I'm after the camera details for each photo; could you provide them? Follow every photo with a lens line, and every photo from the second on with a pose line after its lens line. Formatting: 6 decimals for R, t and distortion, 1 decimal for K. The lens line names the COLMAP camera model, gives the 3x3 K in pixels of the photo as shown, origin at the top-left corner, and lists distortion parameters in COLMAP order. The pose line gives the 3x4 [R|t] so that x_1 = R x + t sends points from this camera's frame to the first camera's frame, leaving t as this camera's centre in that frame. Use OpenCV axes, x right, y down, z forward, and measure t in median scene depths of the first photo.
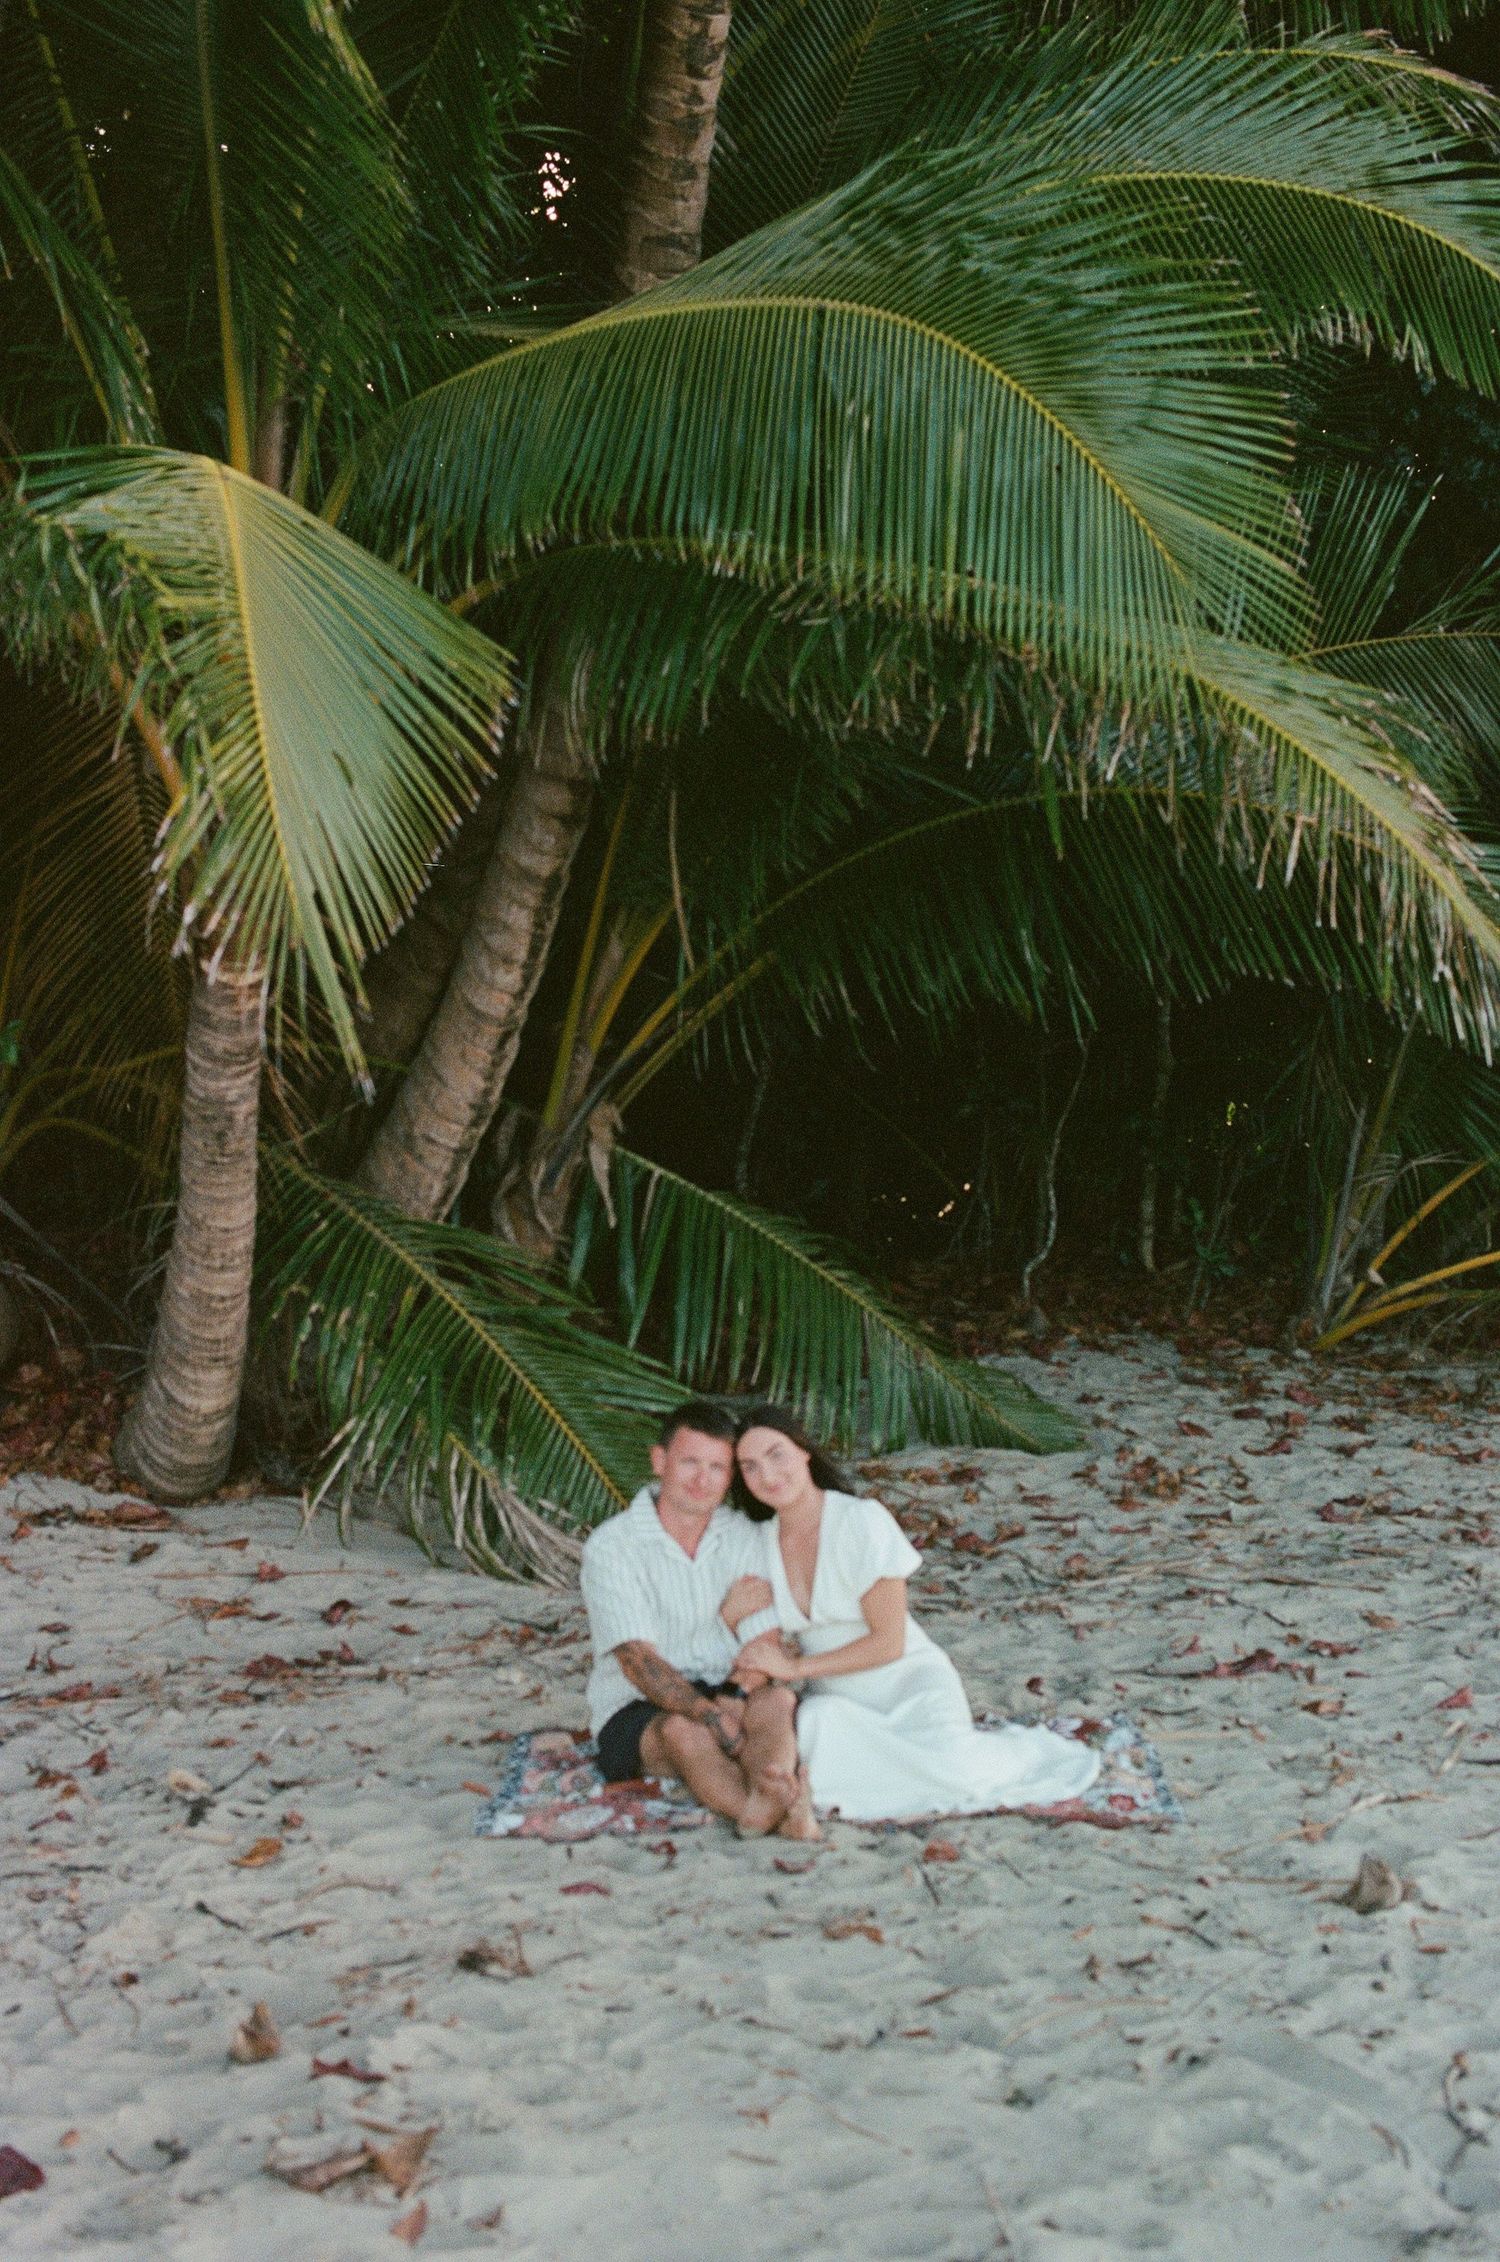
lens RADIAL K [[4339.3, 0, 782.2], [0, 4339.3, 1204.8], [0, 0, 1]] dist [0.023450, 0.029232]
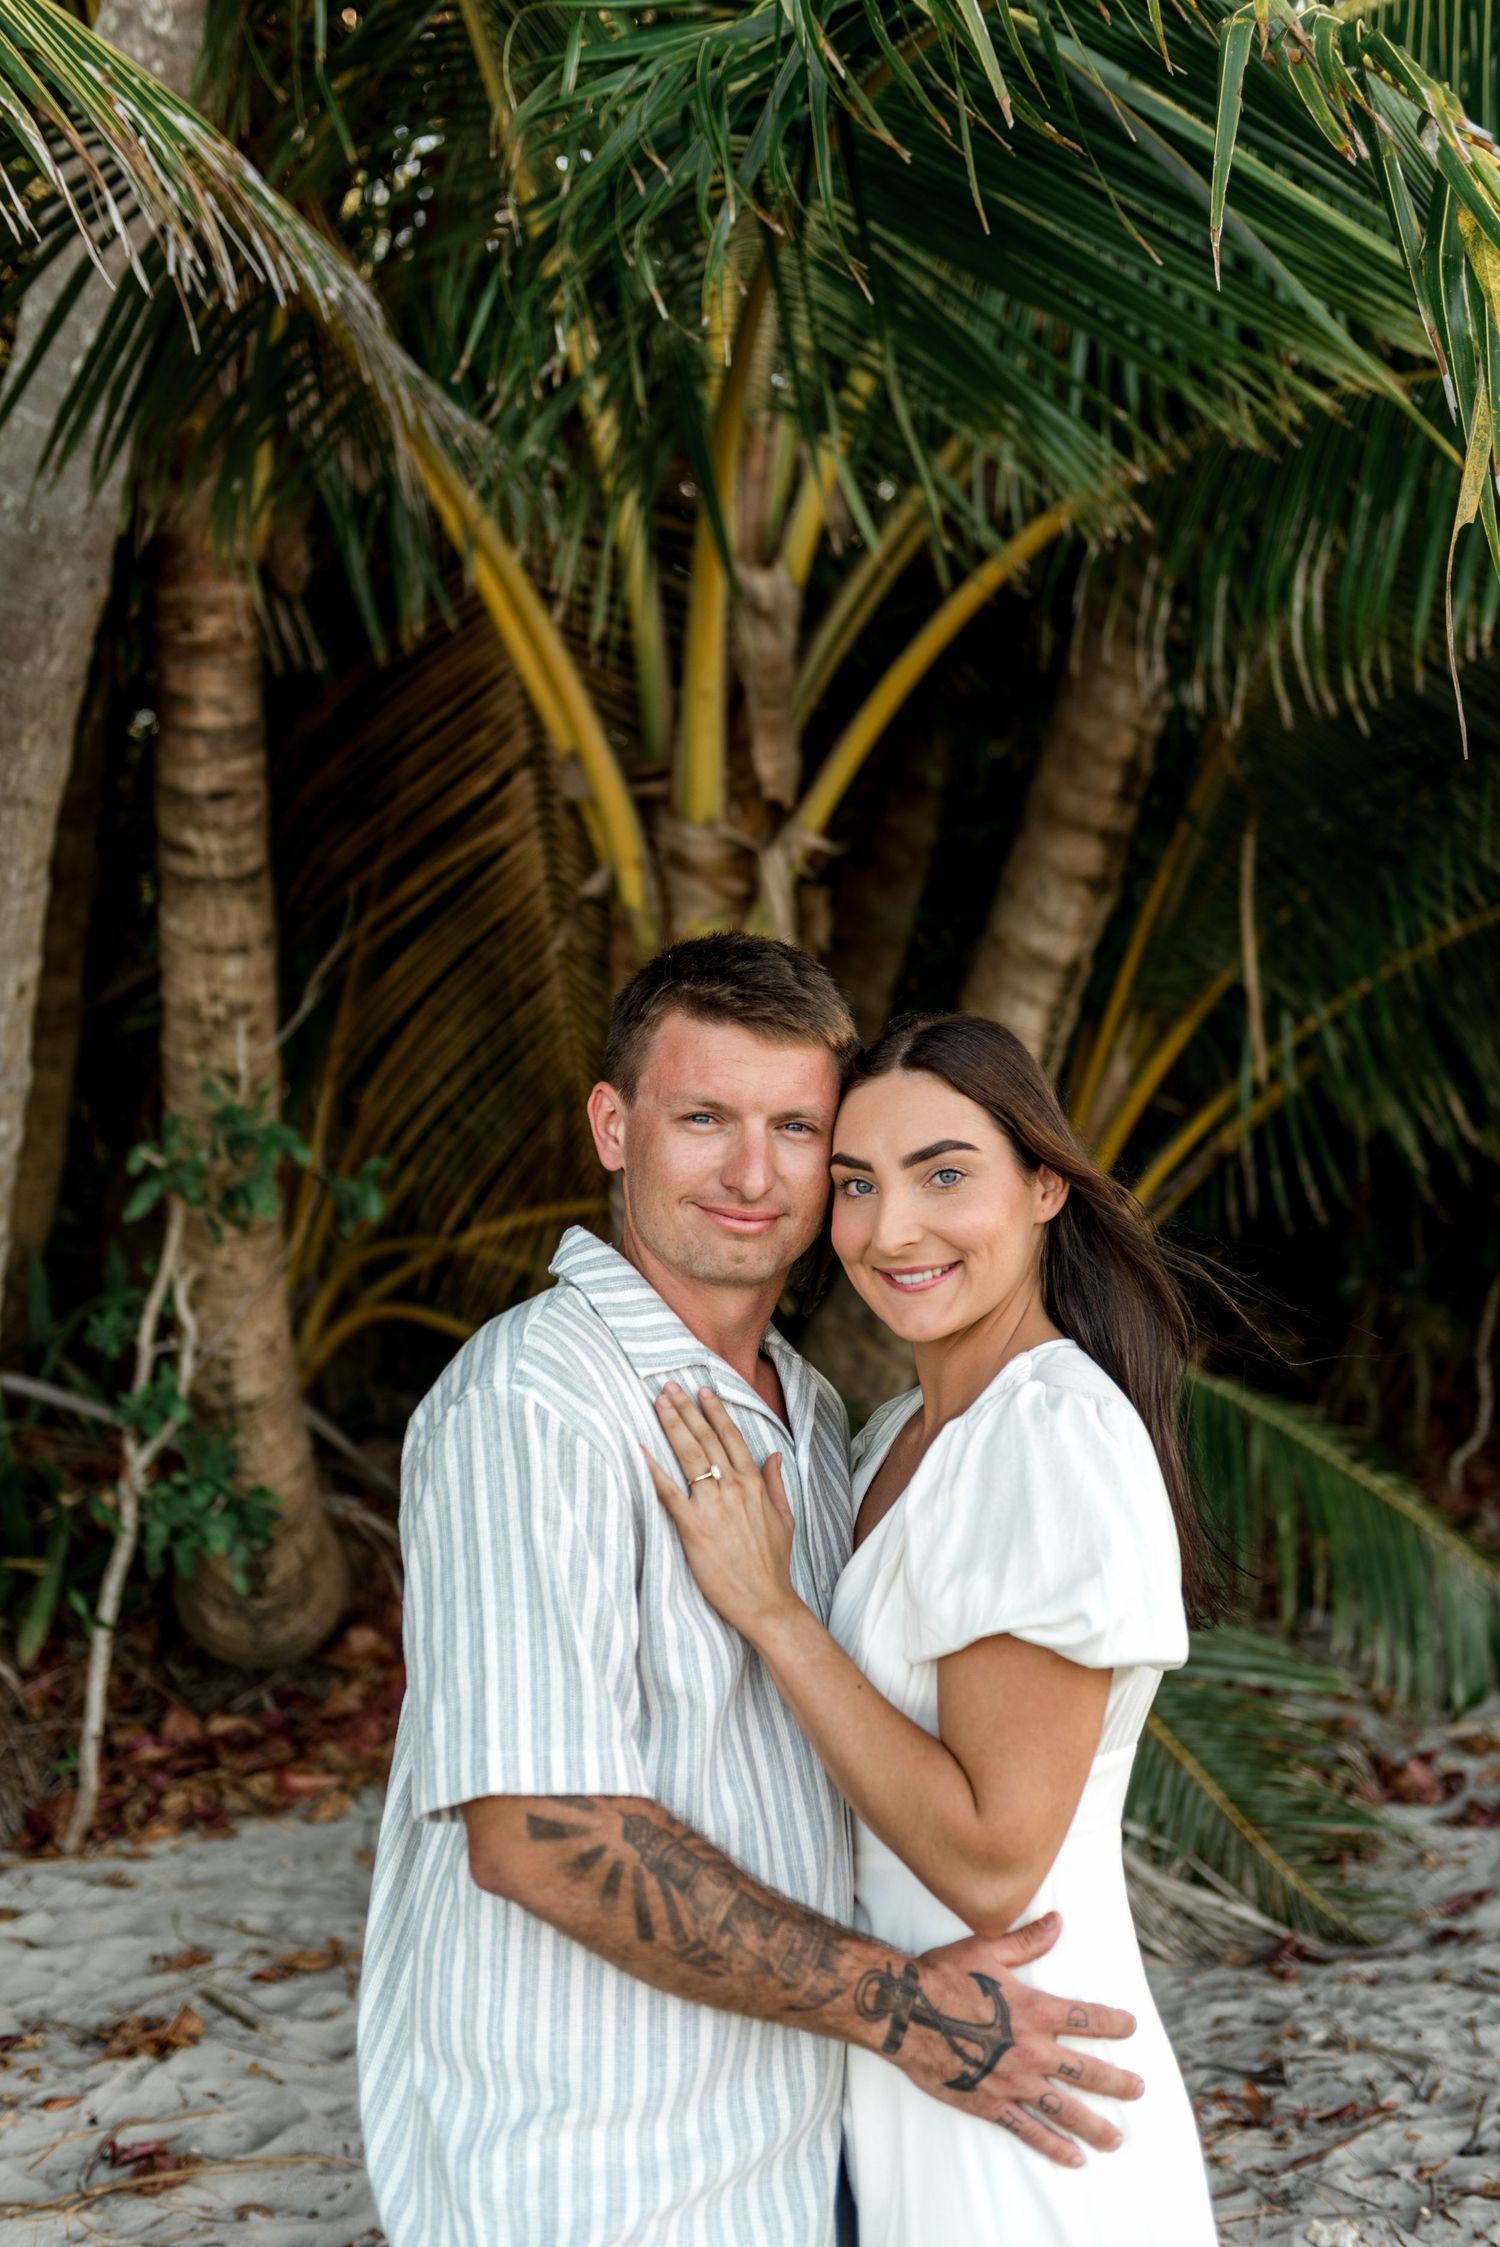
lens RADIAL K [[2833.1, 0, 753.2], [0, 2833.1, 1168.0], [0, 0, 1]] dist [-0.002886, 0.029303]
pose [[0.998674, -0.023515, 0.045800, -0.131020], [0.027121, 0.996445, -0.079755, -0.002942], [-0.043762, 0.080892, 0.995762, 0.519035]]
